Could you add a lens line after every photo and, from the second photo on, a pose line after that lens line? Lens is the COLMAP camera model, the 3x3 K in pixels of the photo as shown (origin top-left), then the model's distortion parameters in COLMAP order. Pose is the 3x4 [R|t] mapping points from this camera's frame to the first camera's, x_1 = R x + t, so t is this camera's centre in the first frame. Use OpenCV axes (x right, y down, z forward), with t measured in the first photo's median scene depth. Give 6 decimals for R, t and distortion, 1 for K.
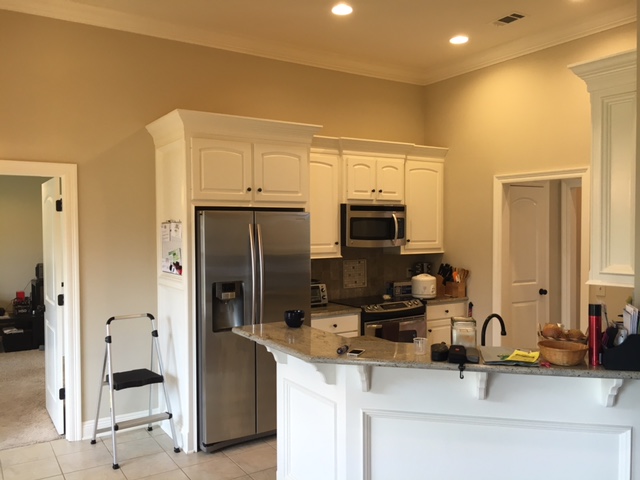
lens RADIAL K [[545.2, 0, 323.1], [0, 545.2, 241.6], [0, 0, 1]] dist [0.055826, -0.084581]
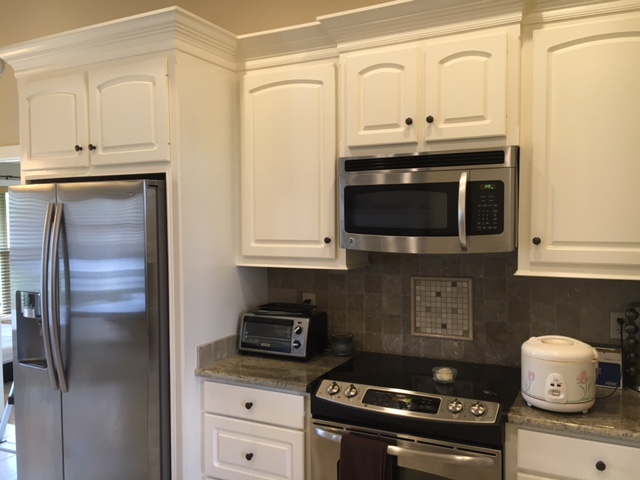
lens RADIAL K [[545.2, 0, 323.1], [0, 545.2, 241.6], [0, 0, 1]] dist [0.055826, -0.084581]
pose [[0.505549, 0.037273, -0.861993, 0.444745], [-0.017773, 0.999304, 0.032787, -0.011838], [0.862615, -0.001255, 0.505859, 0.744720]]
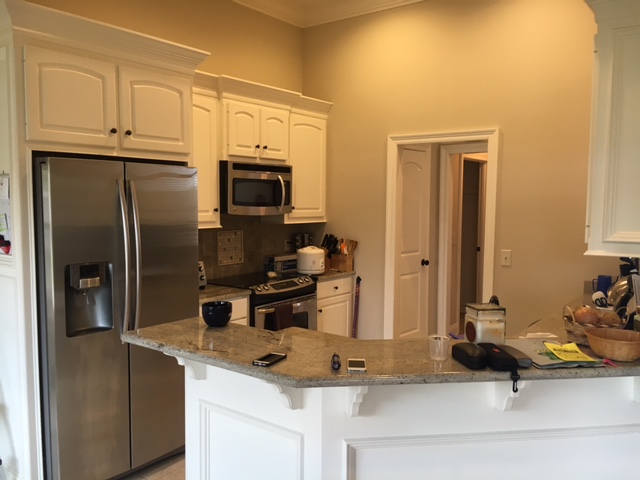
lens RADIAL K [[545.2, 0, 323.1], [0, 545.2, 241.6], [0, 0, 1]] dist [0.055826, -0.084581]
pose [[0.939912, -0.015372, 0.341071, -0.101187], [-0.002016, 0.998719, 0.050566, 0.008435], [-0.341412, -0.048215, 0.938676, 0.191588]]
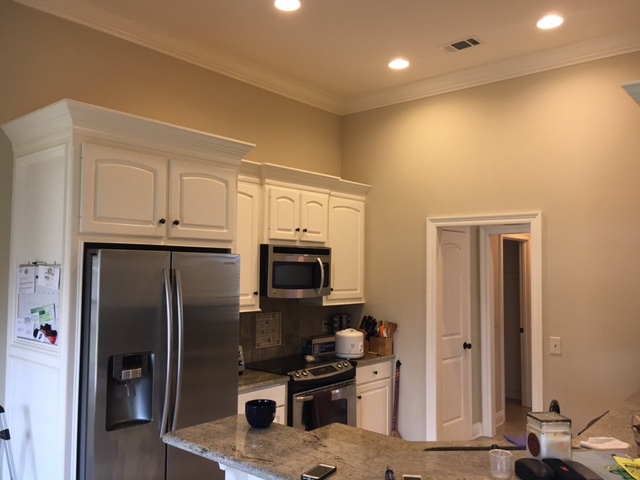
lens RADIAL K [[545.2, 0, 323.1], [0, 545.2, 241.6], [0, 0, 1]] dist [0.055826, -0.084581]
pose [[0.958028, 0.028647, 0.285241, -0.110782], [-0.006901, 0.997011, -0.076955, -0.011678], [-0.286593, 0.071757, 0.955361, 0.200965]]
